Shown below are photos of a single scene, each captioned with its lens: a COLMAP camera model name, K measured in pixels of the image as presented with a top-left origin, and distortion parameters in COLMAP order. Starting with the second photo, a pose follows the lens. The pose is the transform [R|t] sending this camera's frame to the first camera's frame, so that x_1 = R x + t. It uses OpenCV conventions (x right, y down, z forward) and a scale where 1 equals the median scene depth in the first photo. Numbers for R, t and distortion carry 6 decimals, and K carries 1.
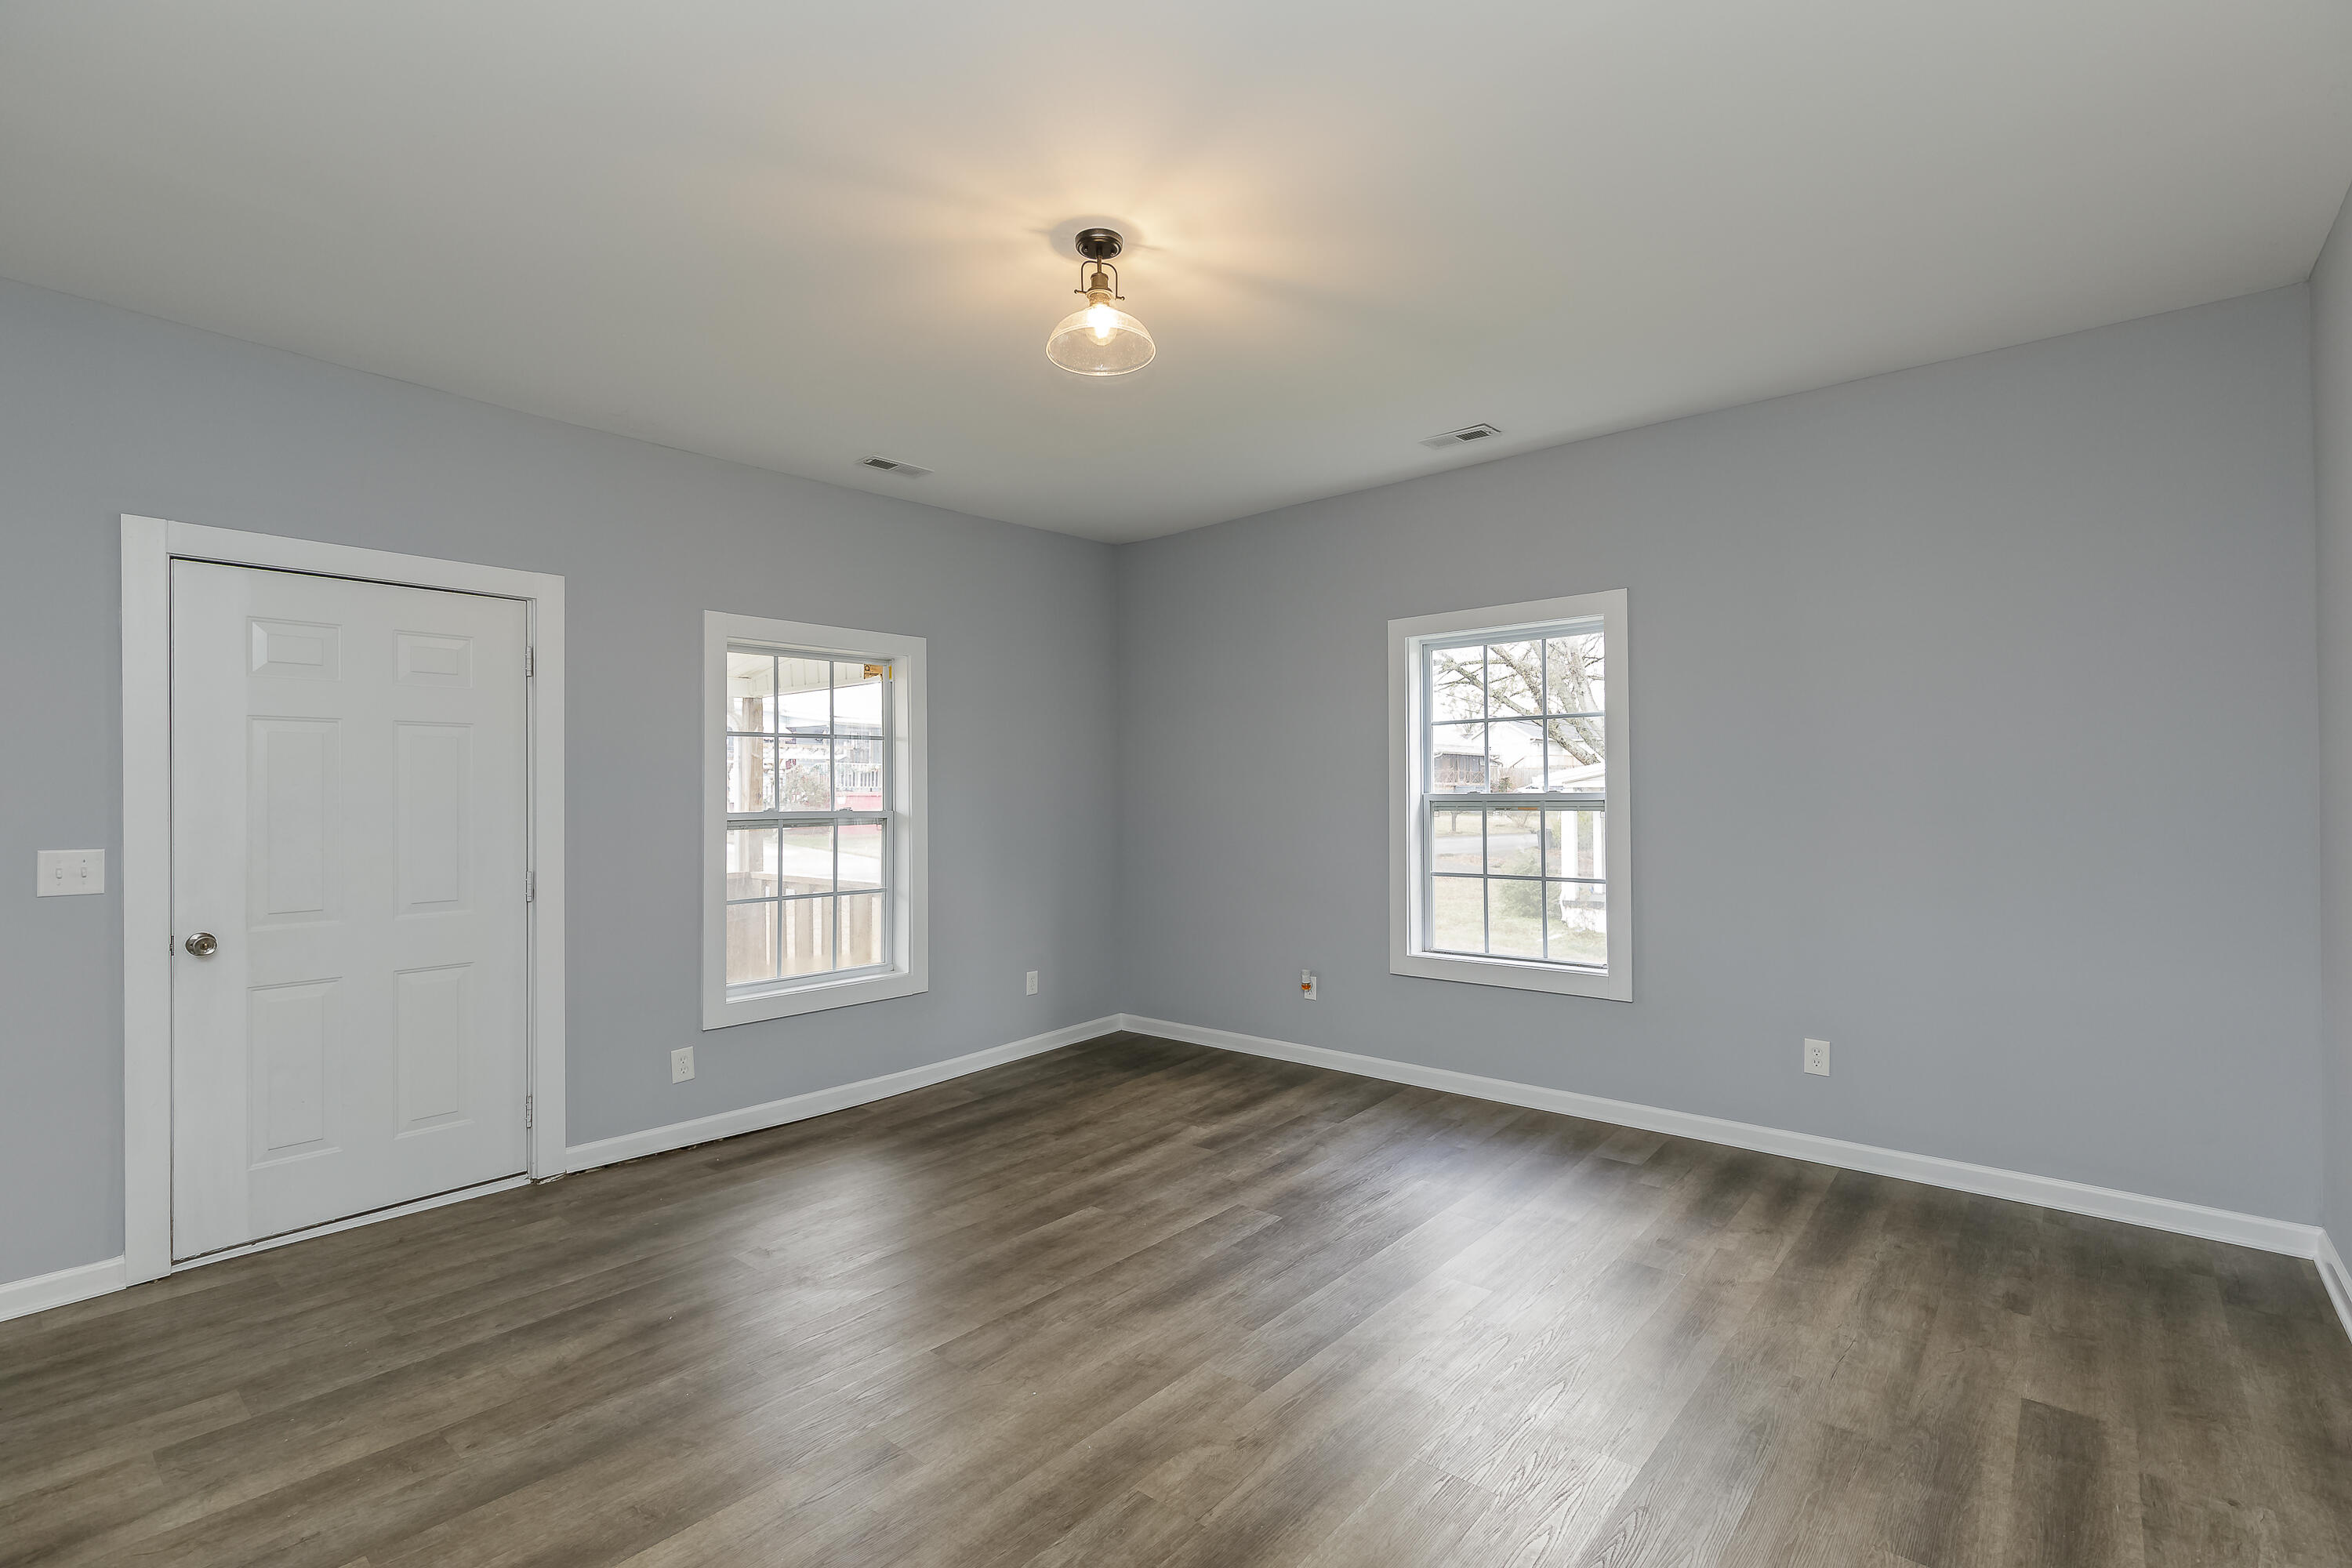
lens RADIAL K [[1077.4, 0, 1191.2], [0, 1077.4, 776.2], [0, 0, 1]] dist [0.001946, -0.000595]
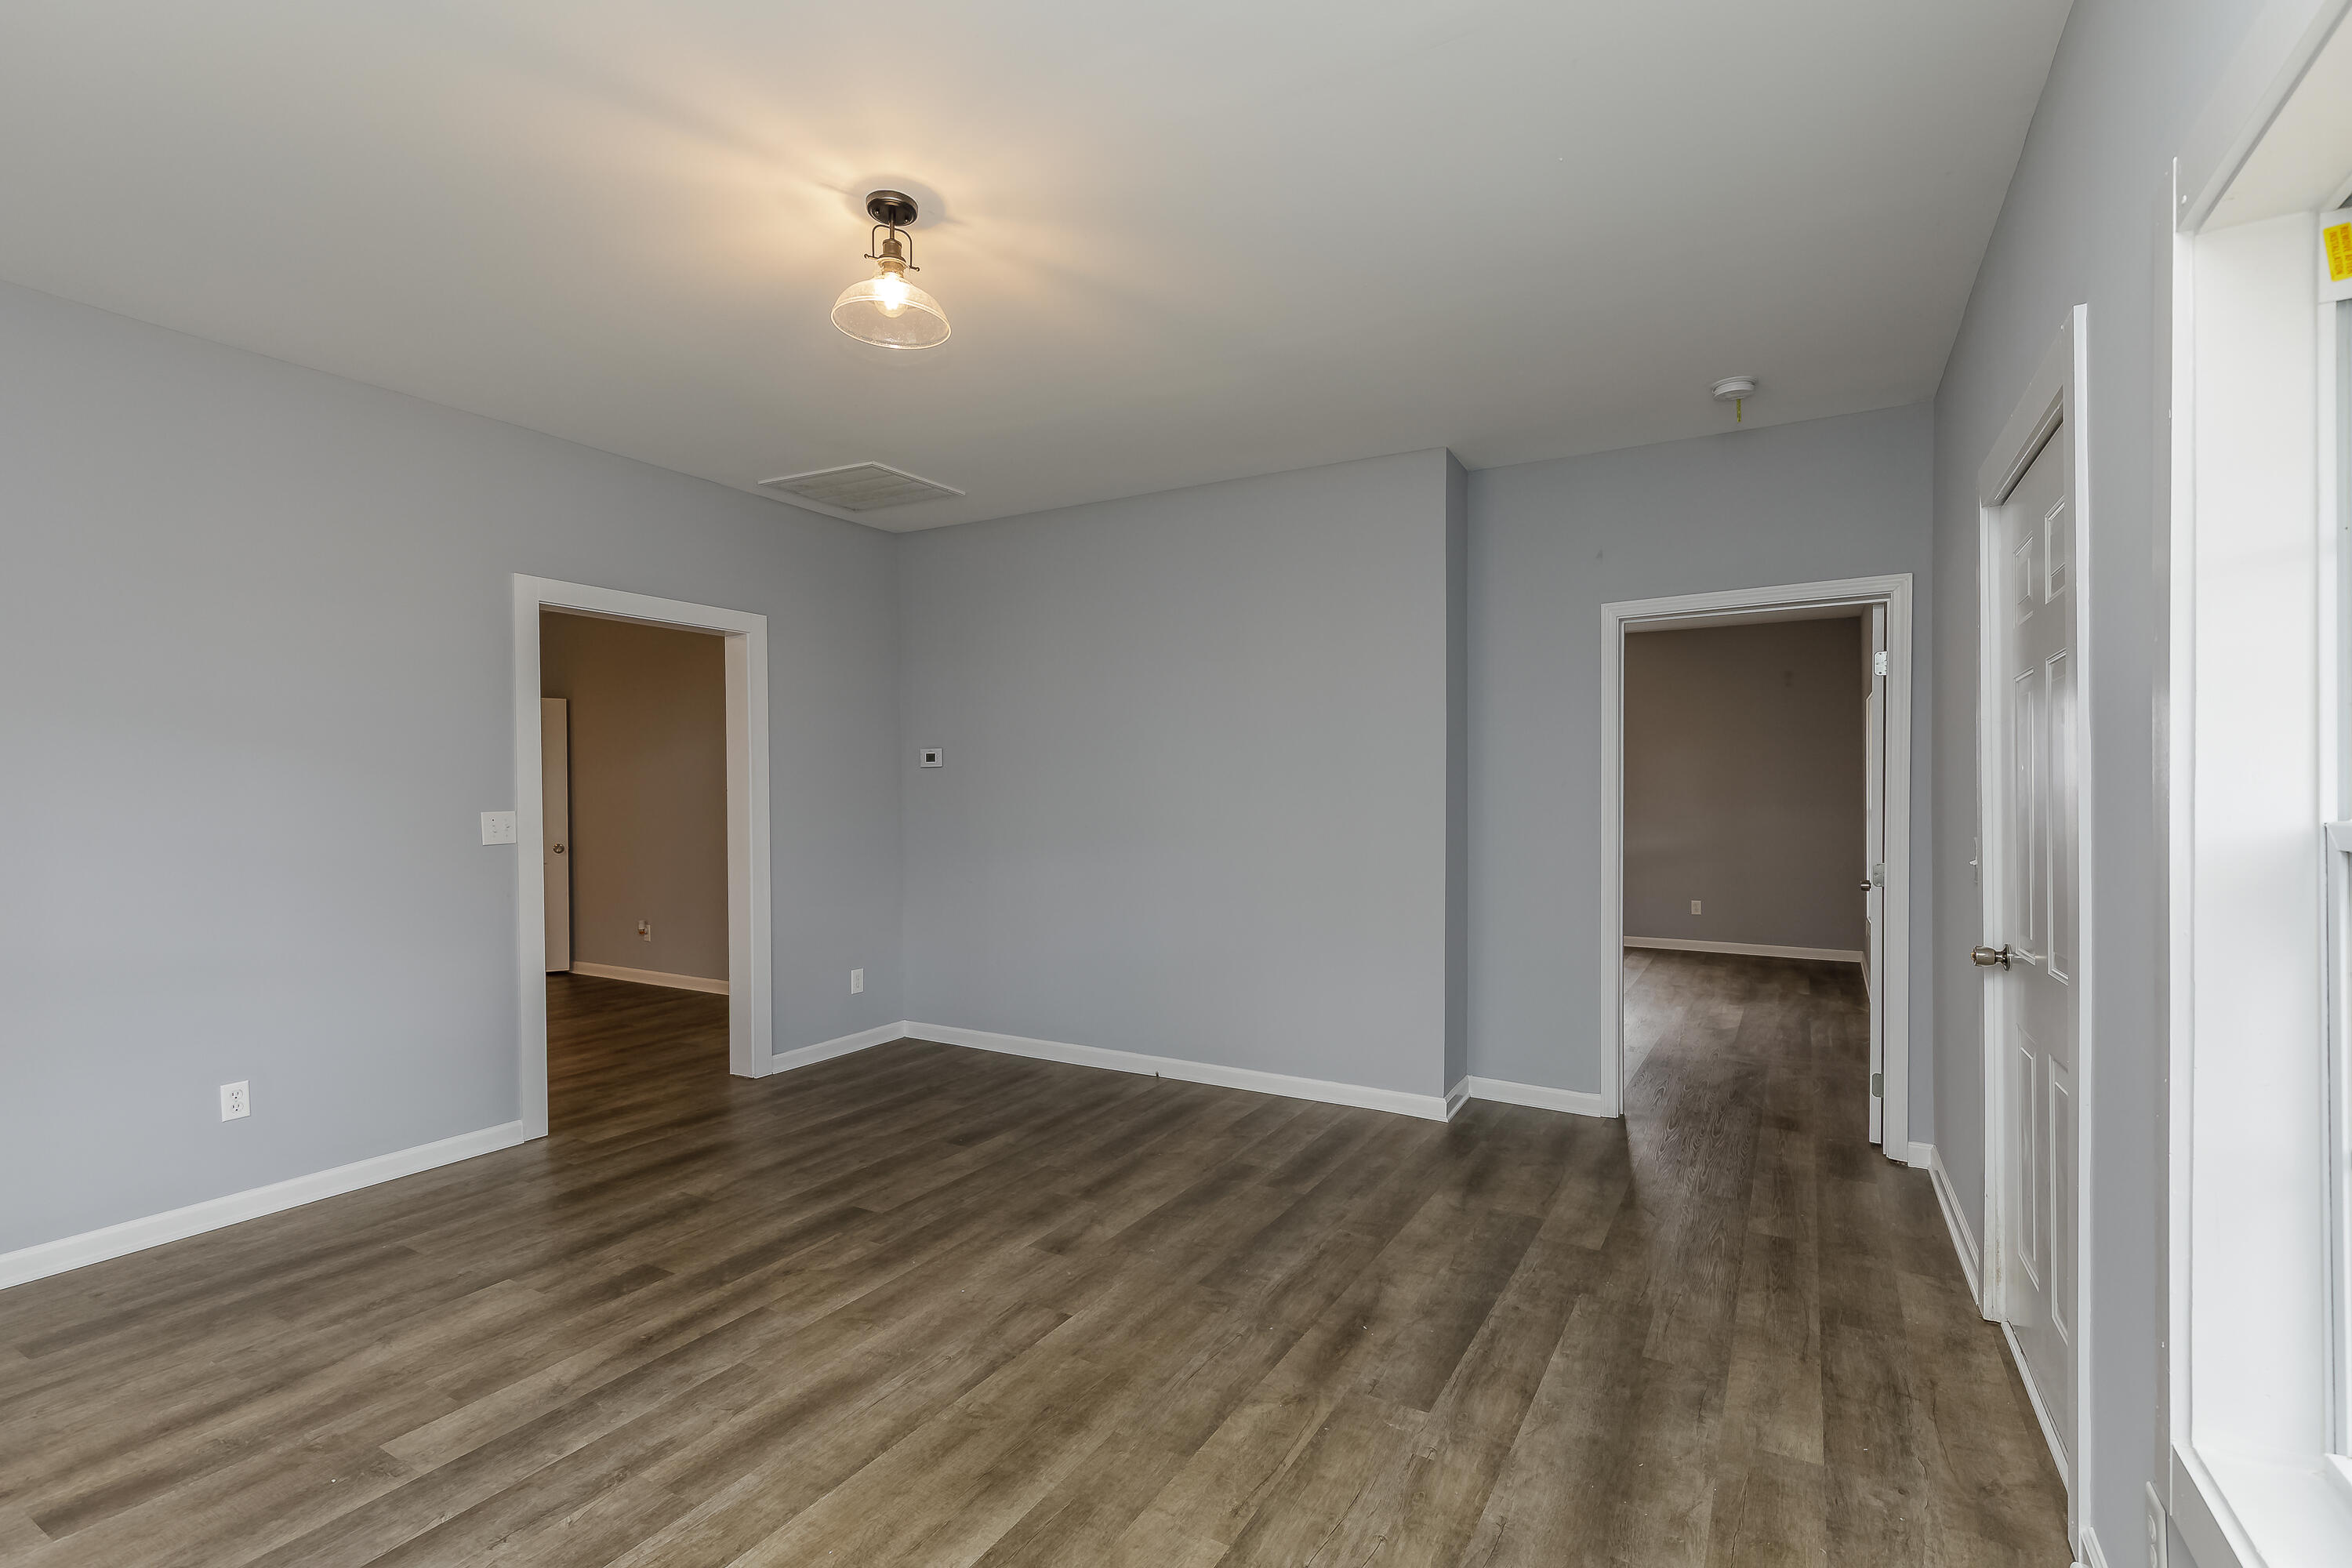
lens RADIAL K [[1065.2, 0, 1172.9], [0, 1065.2, 808.2], [0, 0, 1]] dist [0.024842, -0.000118]
pose [[-0.984906, 0.015299, -0.172415, -0.157008], [0.018127, 0.999726, -0.014842, 0.048429], [0.172141, -0.017744, -0.984913, 1.959847]]
